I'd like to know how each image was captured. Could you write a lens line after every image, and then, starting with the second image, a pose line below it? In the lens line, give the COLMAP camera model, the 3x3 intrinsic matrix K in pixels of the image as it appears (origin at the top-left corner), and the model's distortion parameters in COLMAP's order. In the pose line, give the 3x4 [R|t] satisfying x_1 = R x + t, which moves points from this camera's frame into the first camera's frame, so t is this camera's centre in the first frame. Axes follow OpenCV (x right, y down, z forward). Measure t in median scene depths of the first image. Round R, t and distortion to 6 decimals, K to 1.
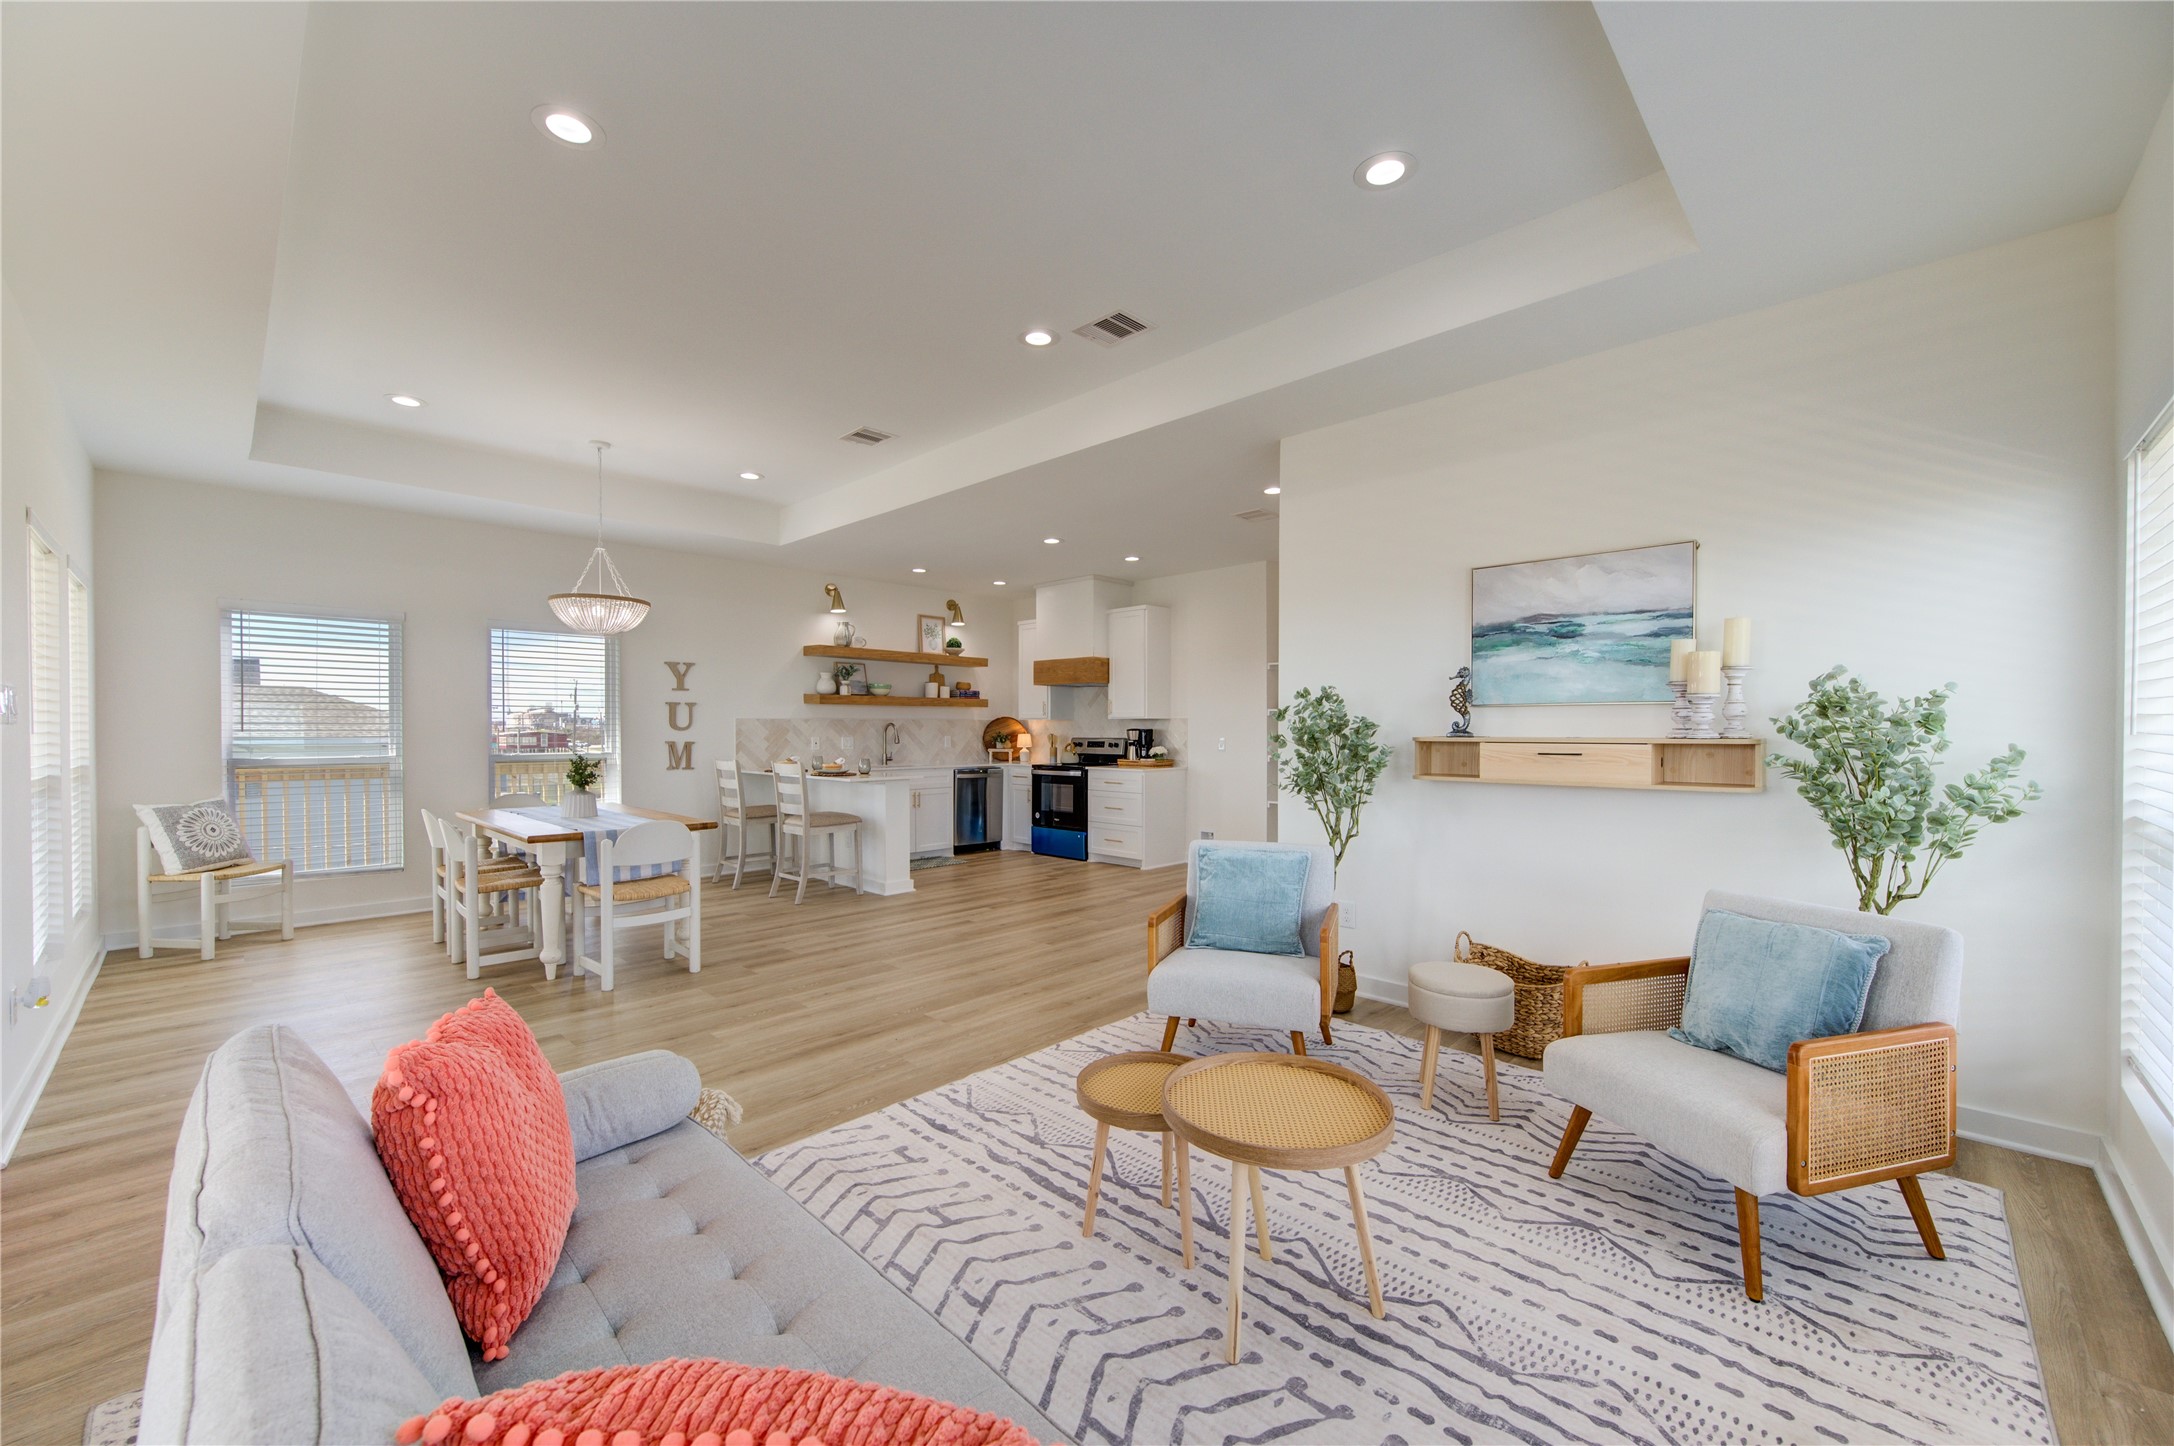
lens RADIAL K [[854.0, 0, 1094.0], [0, 854.0, 731.7], [0, 0, 1]] dist [-0.000177, -0.000104]
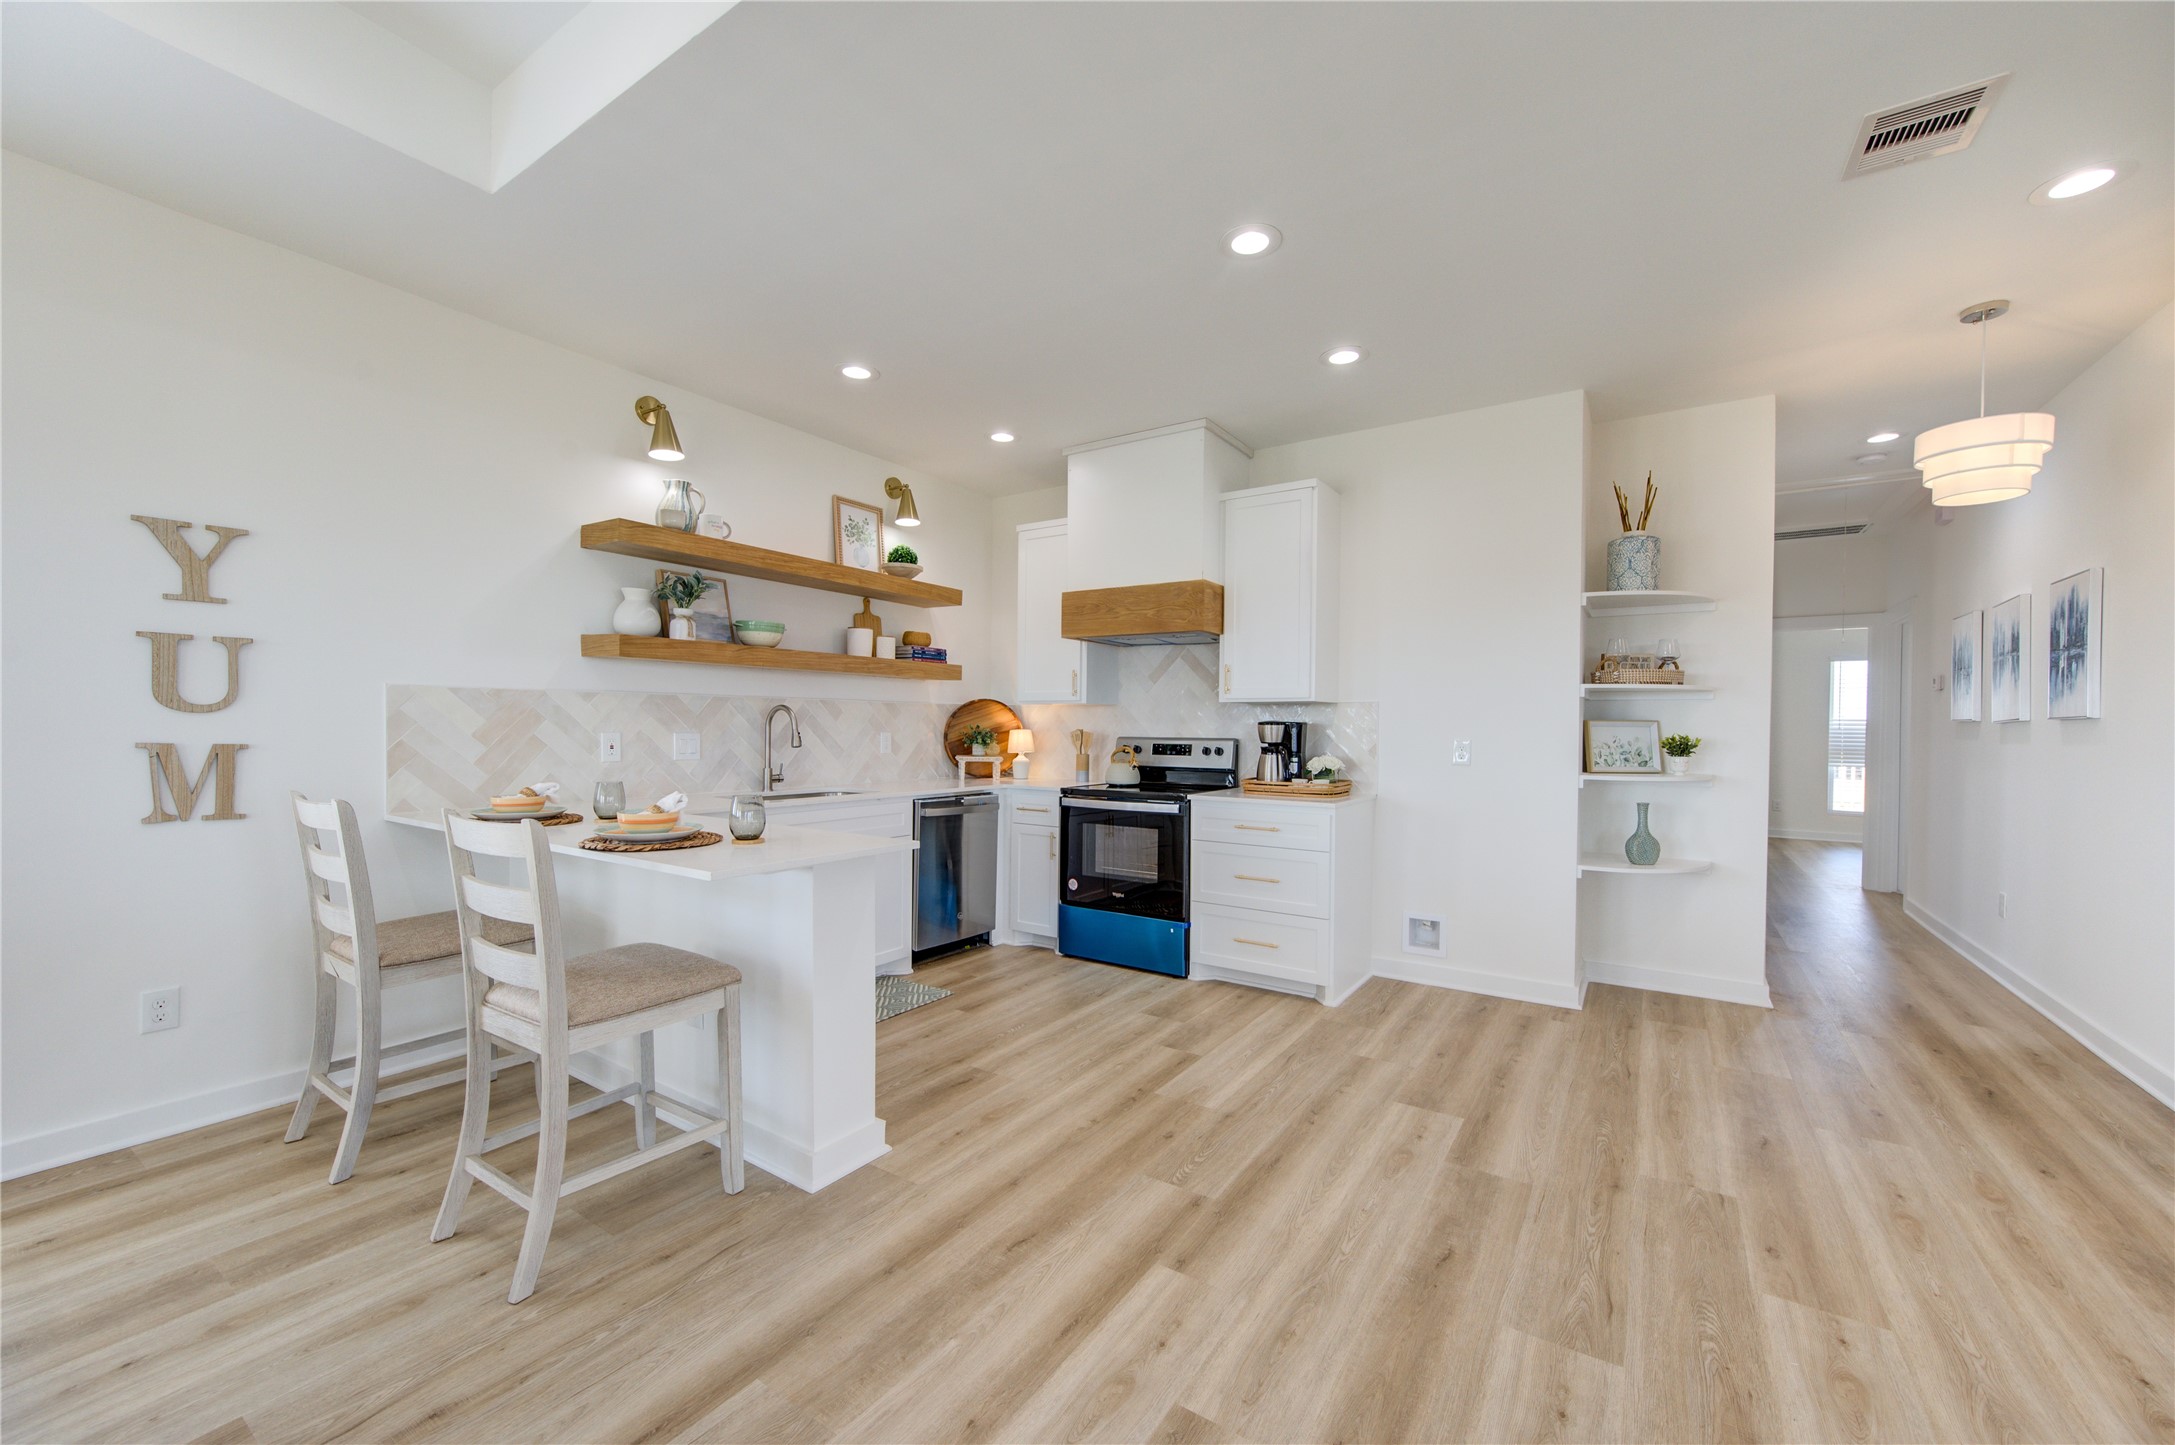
lens RADIAL K [[848.7, 0, 1095.0], [0, 848.7, 735.0], [0, 0, 1]] dist [0.000916, 0.000098]
pose [[0.983396, 0.006460, 0.181358, -0.155328], [-0.008023, 0.999937, 0.007881, 0.001837], [-0.181296, -0.009205, 0.983385, 0.510041]]
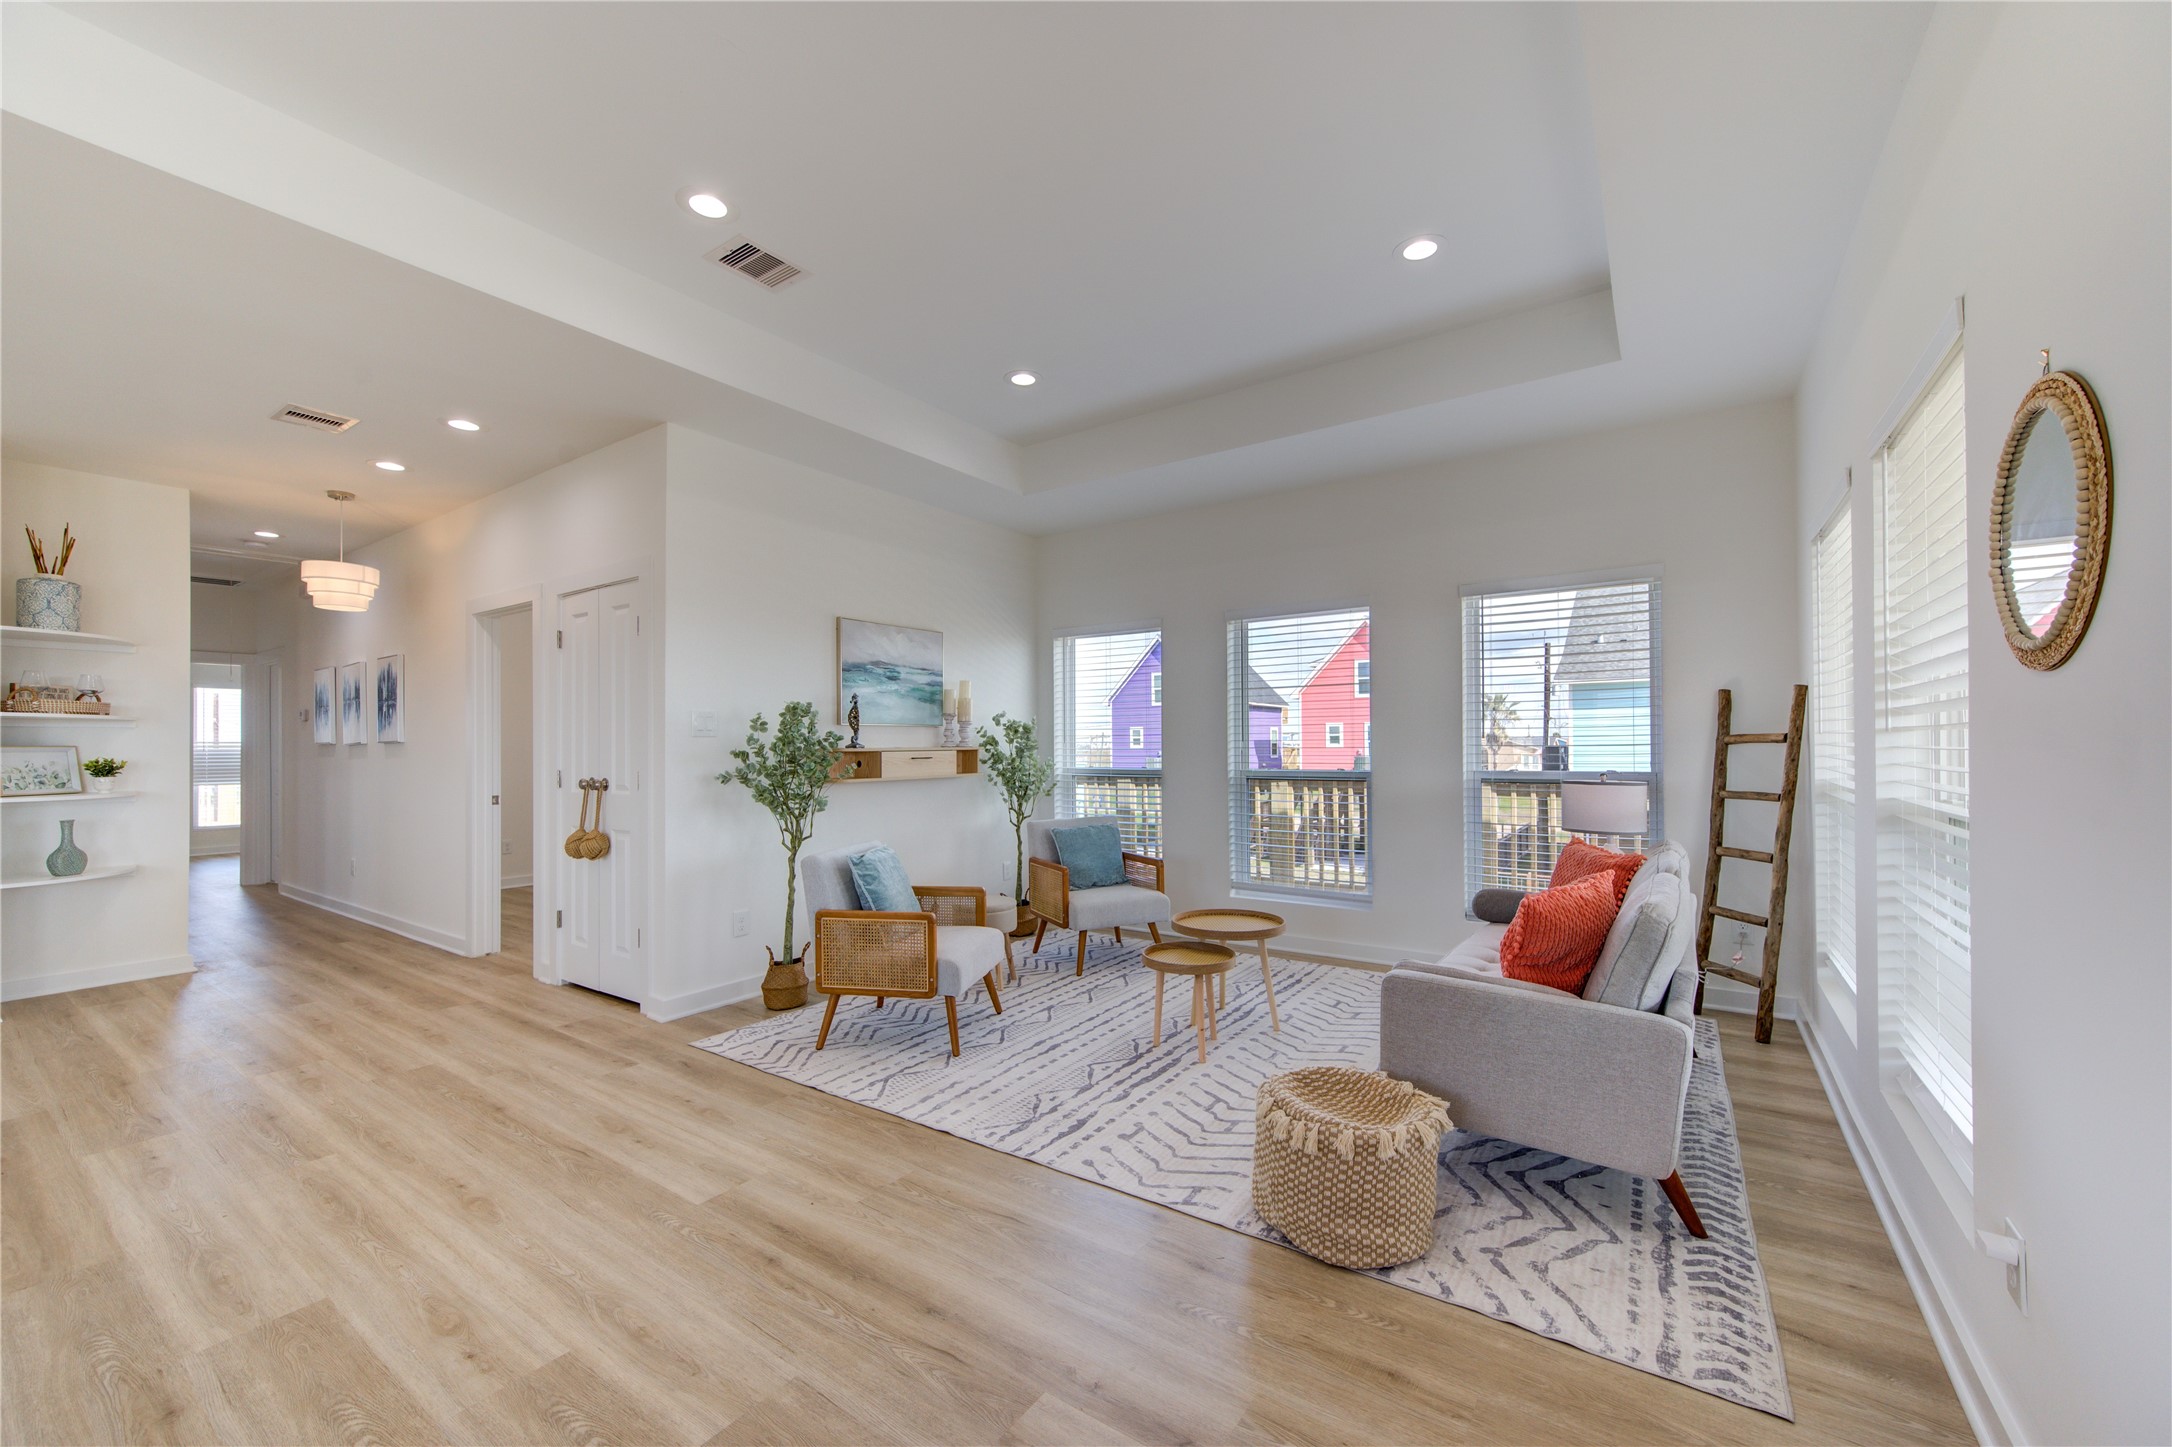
lens RADIAL K [[844.3, 0, 1090.3], [0, 844.3, 736.1], [0, 0, 1]] dist [-0.001627, -0.000357]
pose [[-0.164699, 0.012205, 0.986268, -0.390099], [0.013695, 0.999855, -0.010087, 0.002657], [-0.986249, 0.011846, -0.164842, 0.378214]]
